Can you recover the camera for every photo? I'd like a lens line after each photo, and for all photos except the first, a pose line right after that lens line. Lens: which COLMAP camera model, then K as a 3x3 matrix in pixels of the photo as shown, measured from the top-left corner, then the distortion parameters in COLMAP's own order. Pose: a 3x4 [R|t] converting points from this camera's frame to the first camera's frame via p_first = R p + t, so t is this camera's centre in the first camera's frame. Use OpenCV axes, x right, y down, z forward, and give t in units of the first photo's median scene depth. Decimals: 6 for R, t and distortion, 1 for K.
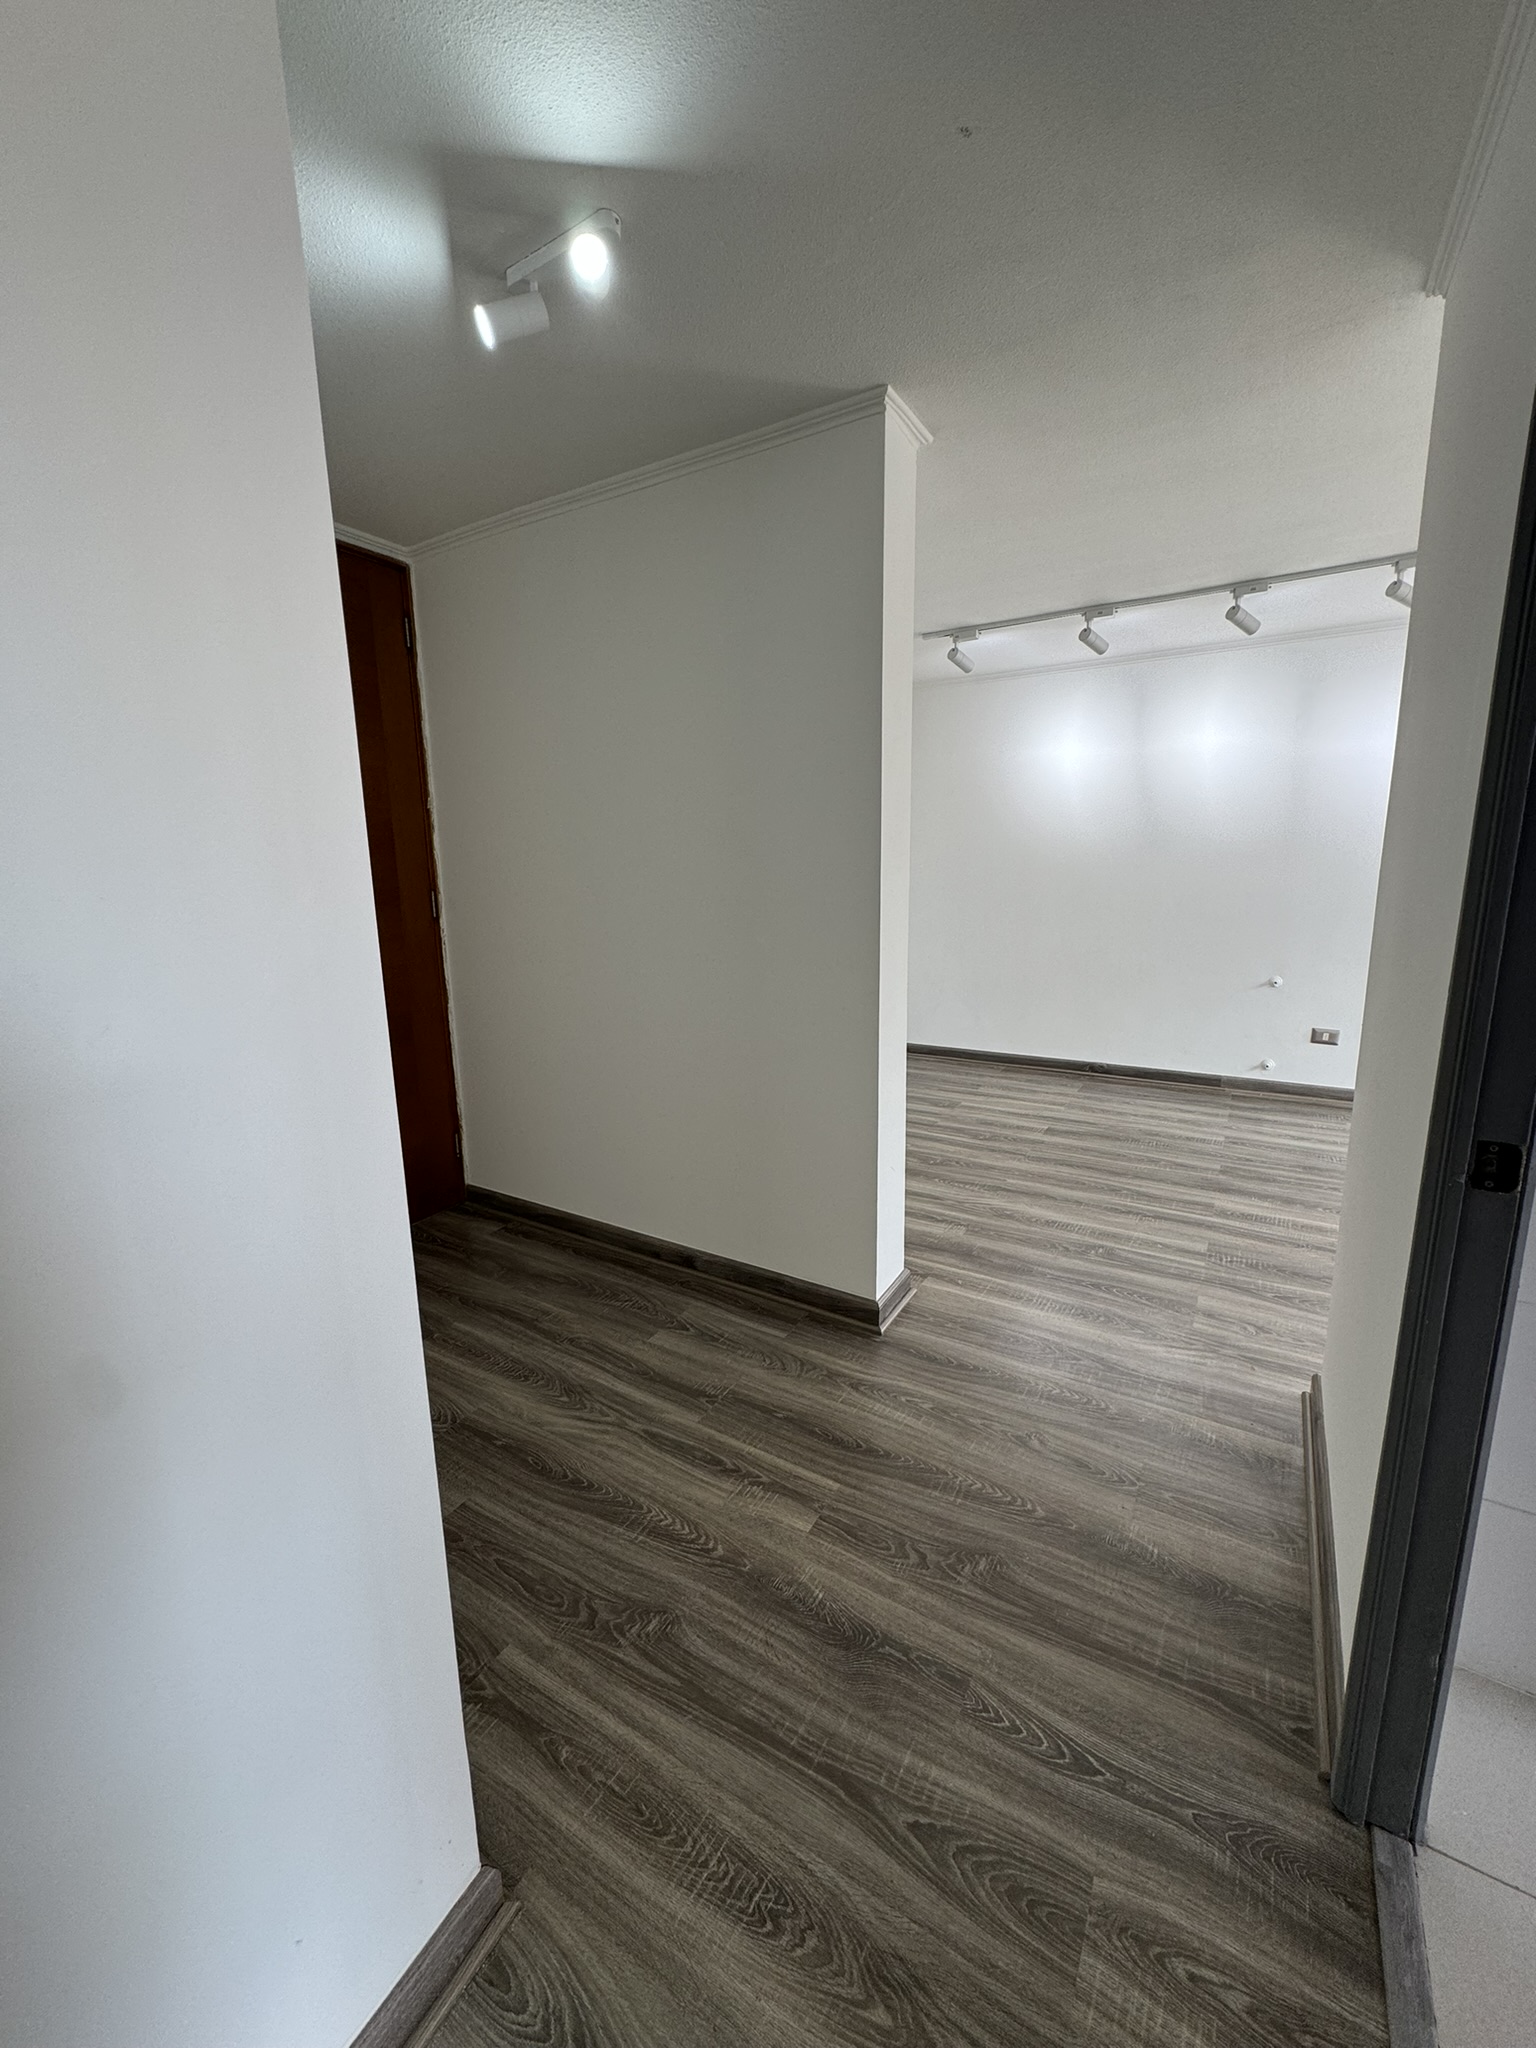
lens RADIAL K [[816.0, 0, 767.5], [0, 816.0, 1015.6], [0, 0, 1]] dist [-0.003441, 0.000793]
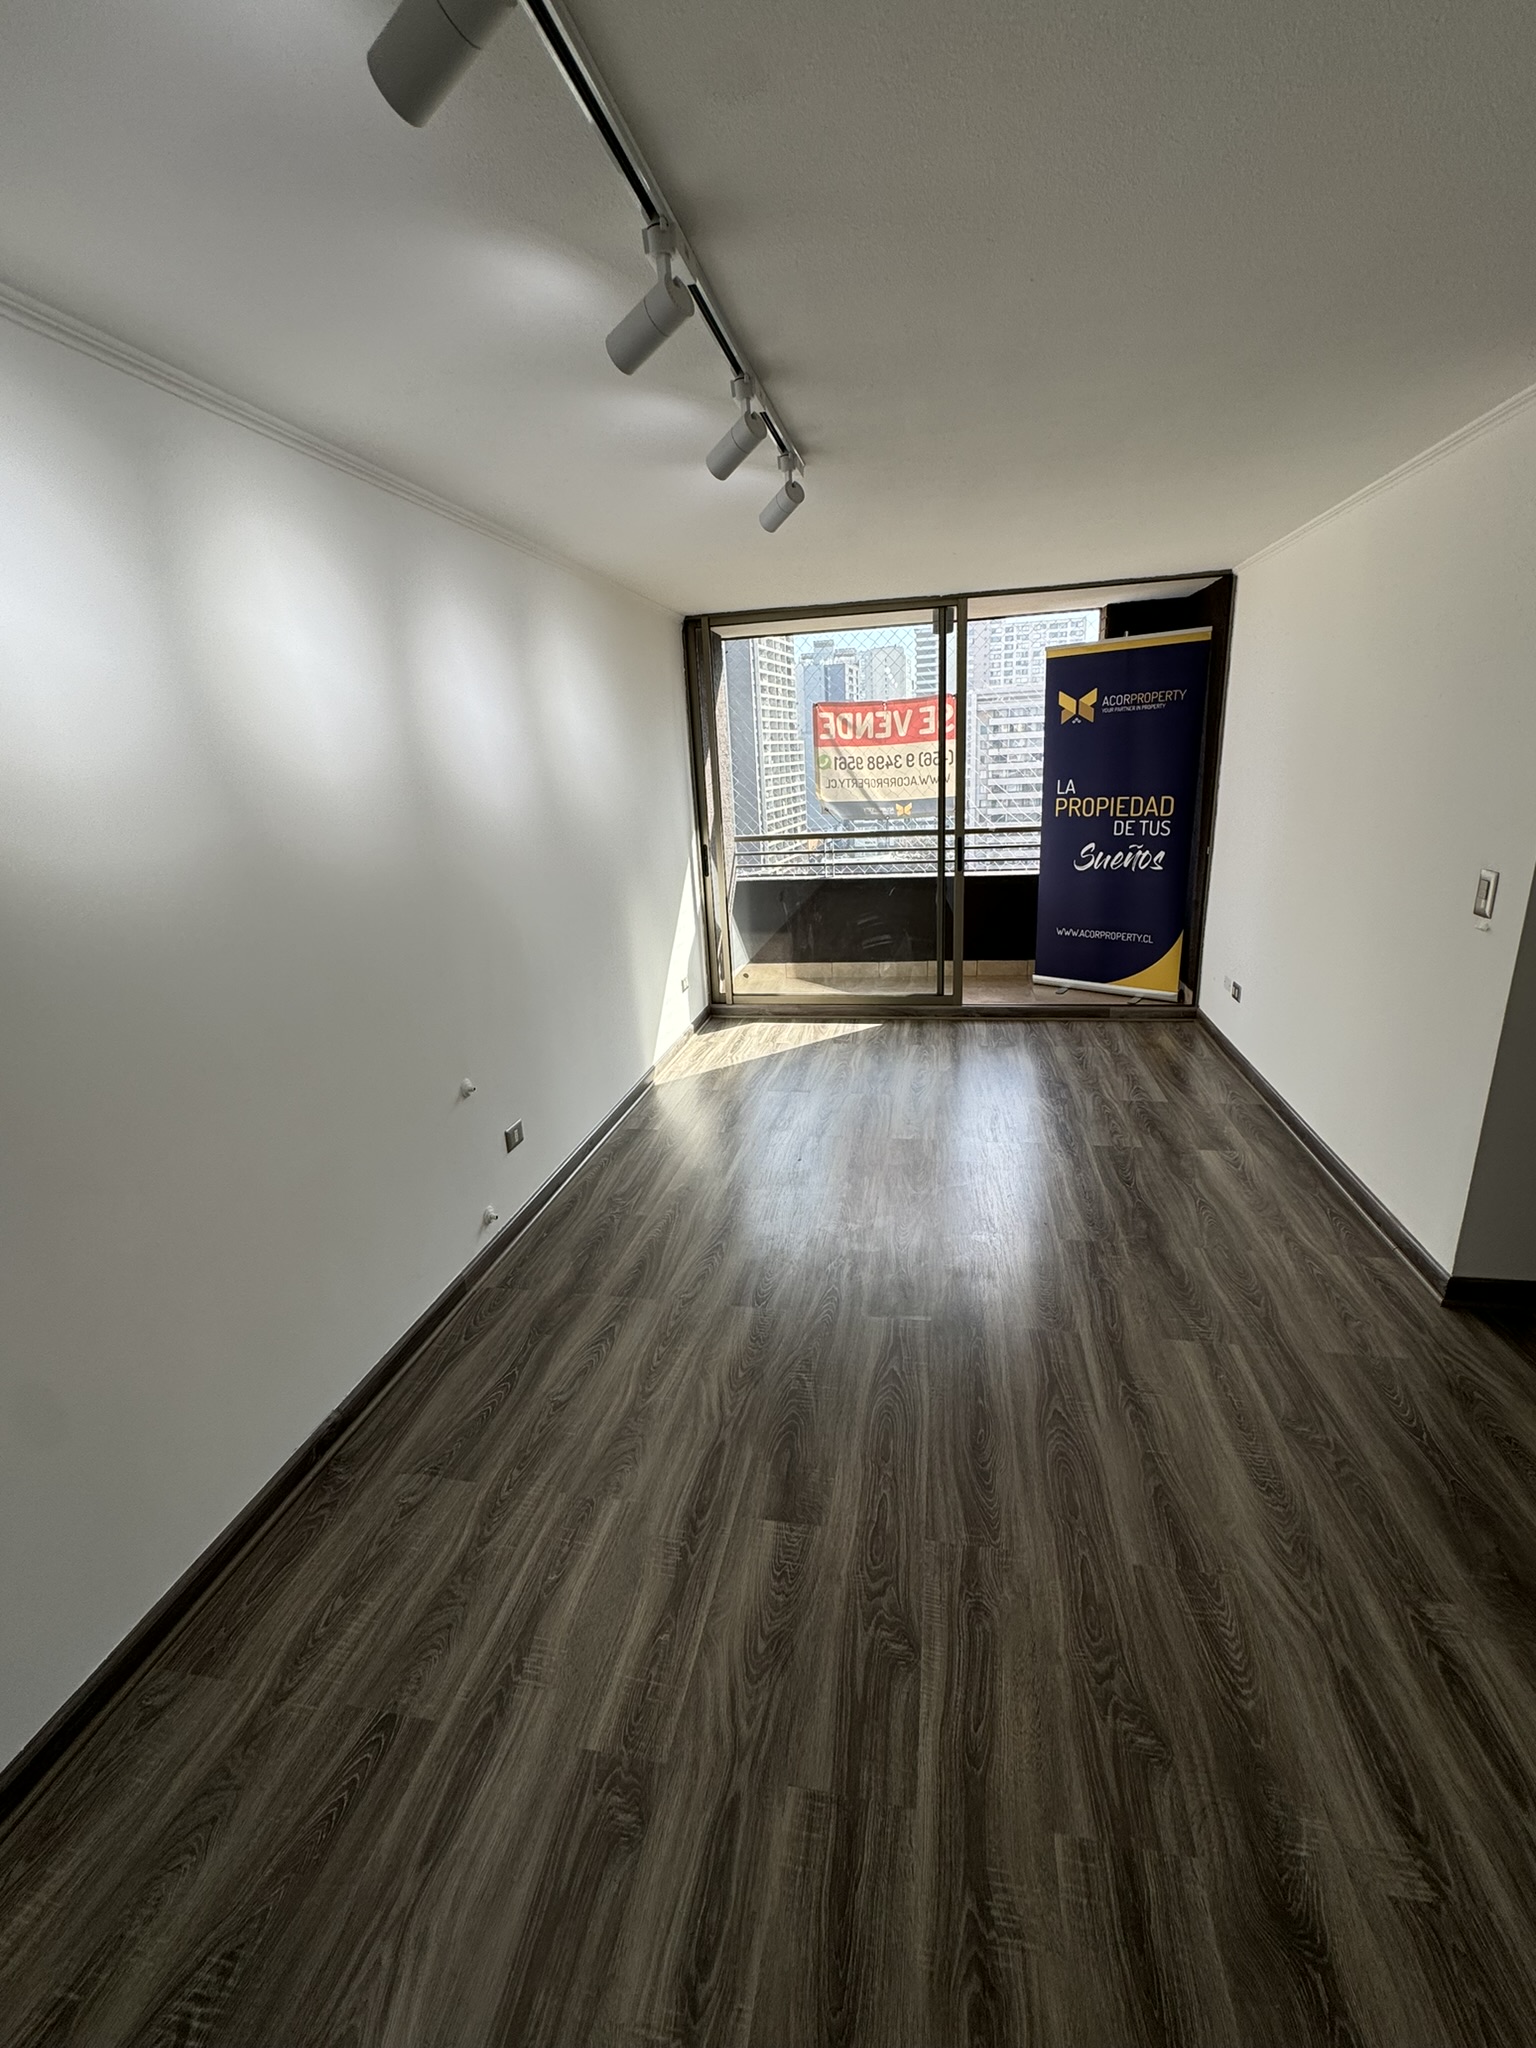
lens RADIAL K [[886.7, 0, 765.6], [0, 886.7, 1025.4], [0, 0, 1]] dist [-0.001308, -0.000258]
pose [[-0.342208, -0.237542, 0.909102, -0.036903], [0.234819, 0.915198, 0.327526, -0.358828], [-0.909810, 0.325557, -0.257409, 1.409056]]
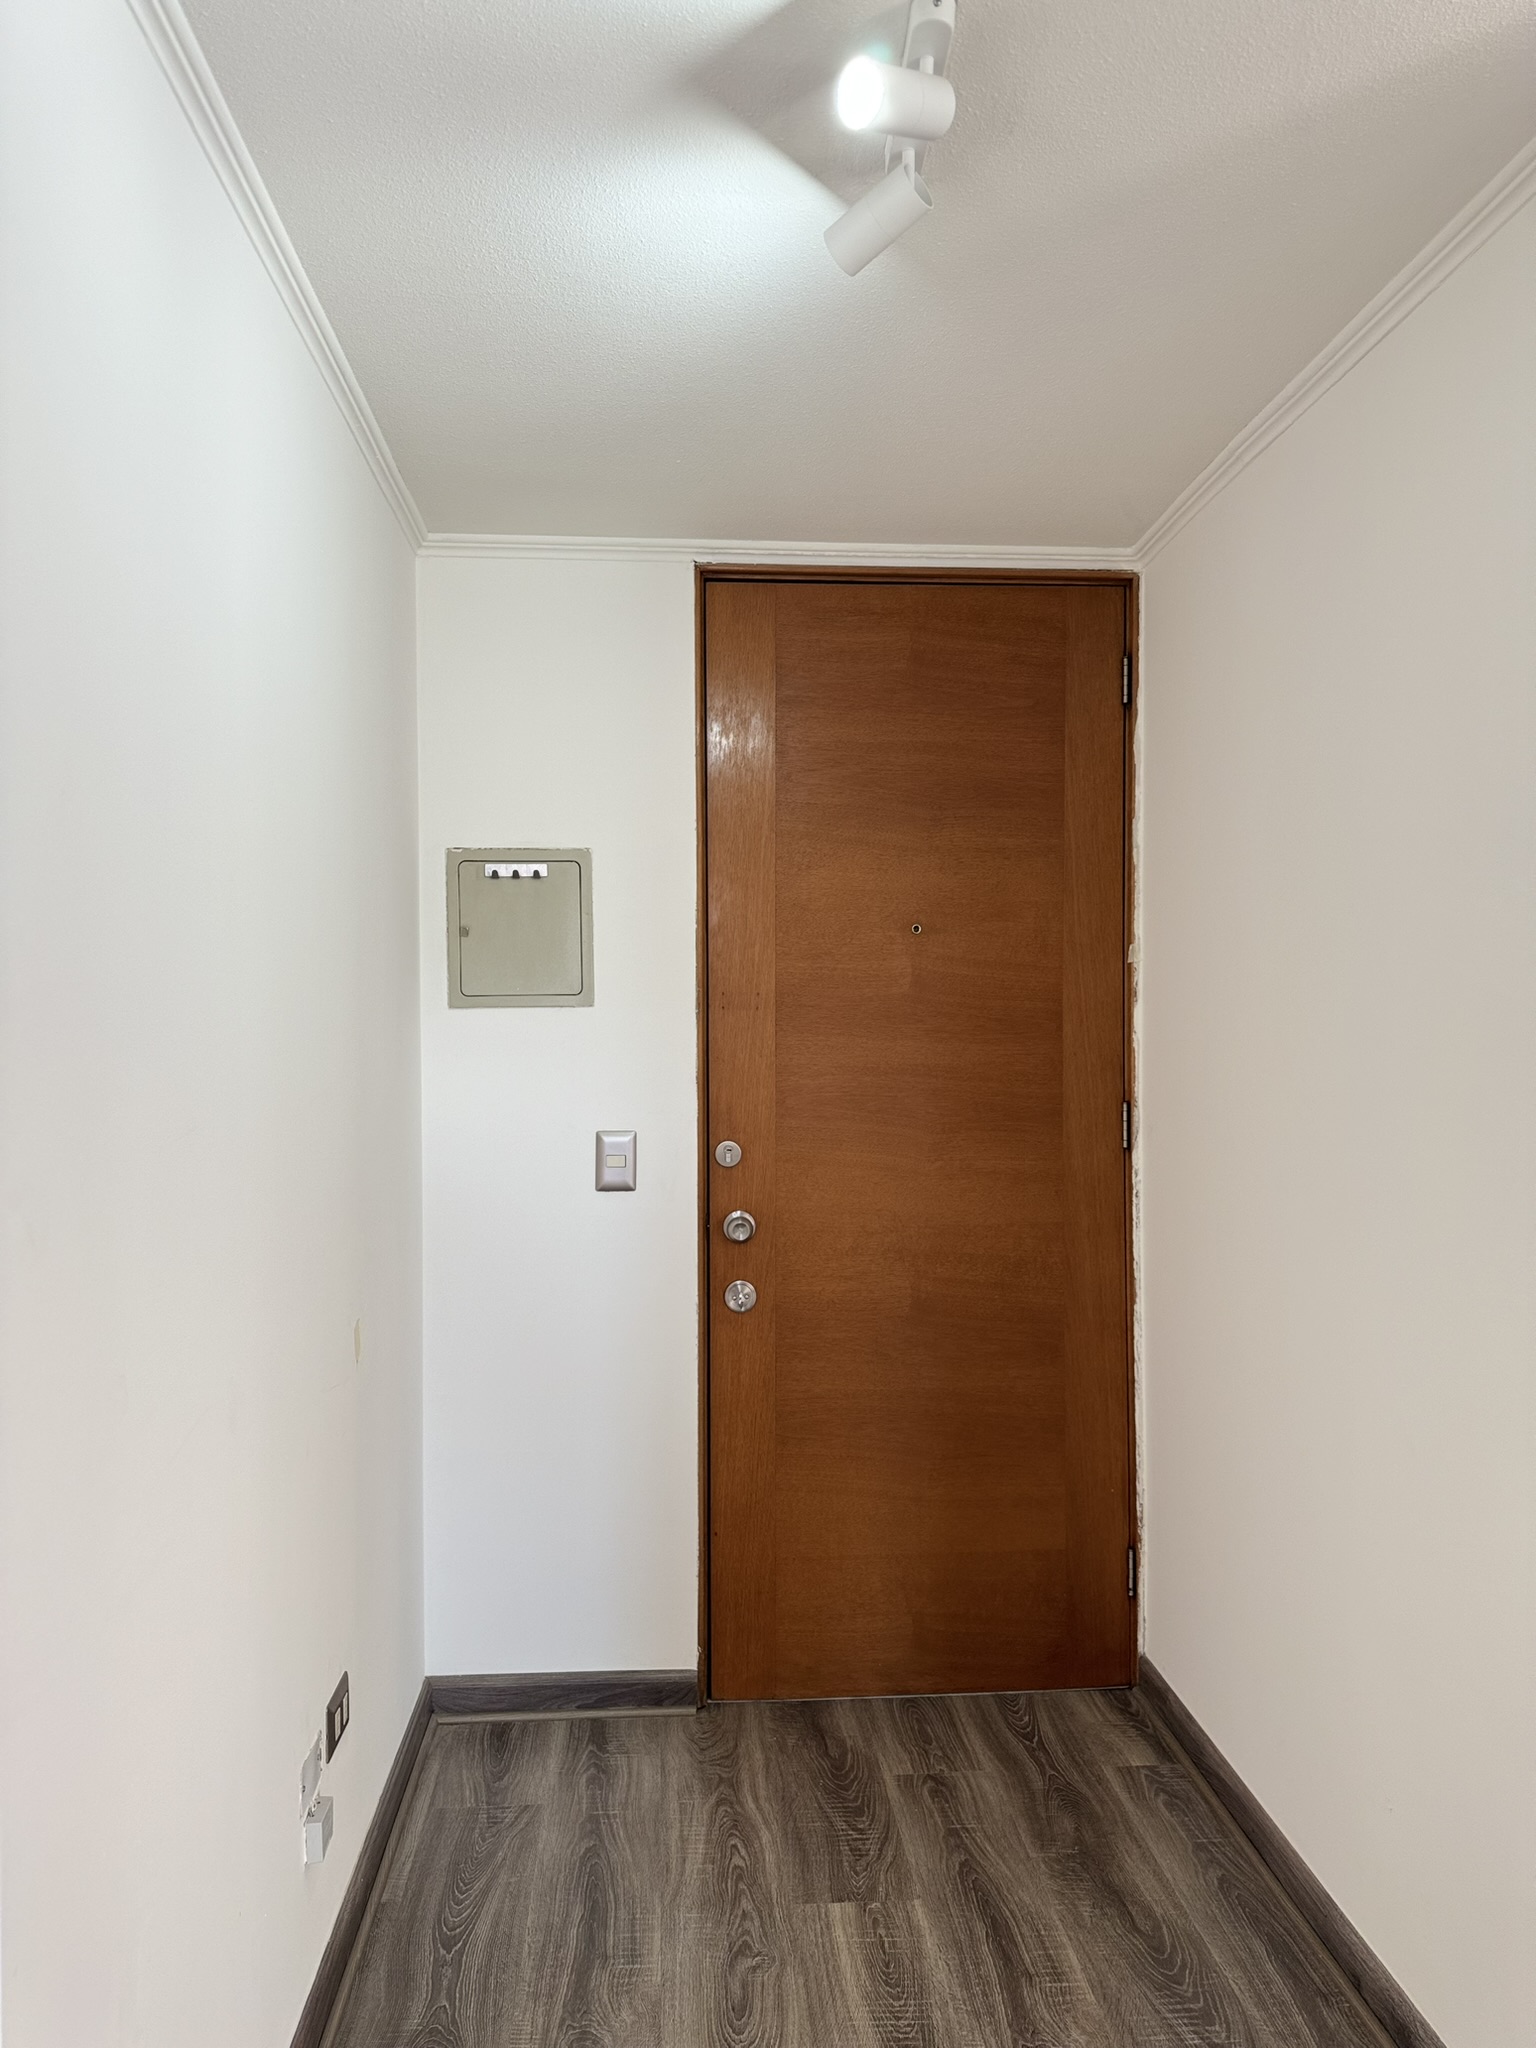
lens RADIAL K [[1450.1, 0, 777.1], [0, 1450.1, 1023.8], [0, 0, 1]] dist [0.051241, -0.059226]
pose [[0.580193, 0.012329, -0.814386, 0.282235], [-0.157720, 0.982660, -0.097488, -0.069781], [0.799062, 0.185007, 0.572077, 0.211323]]
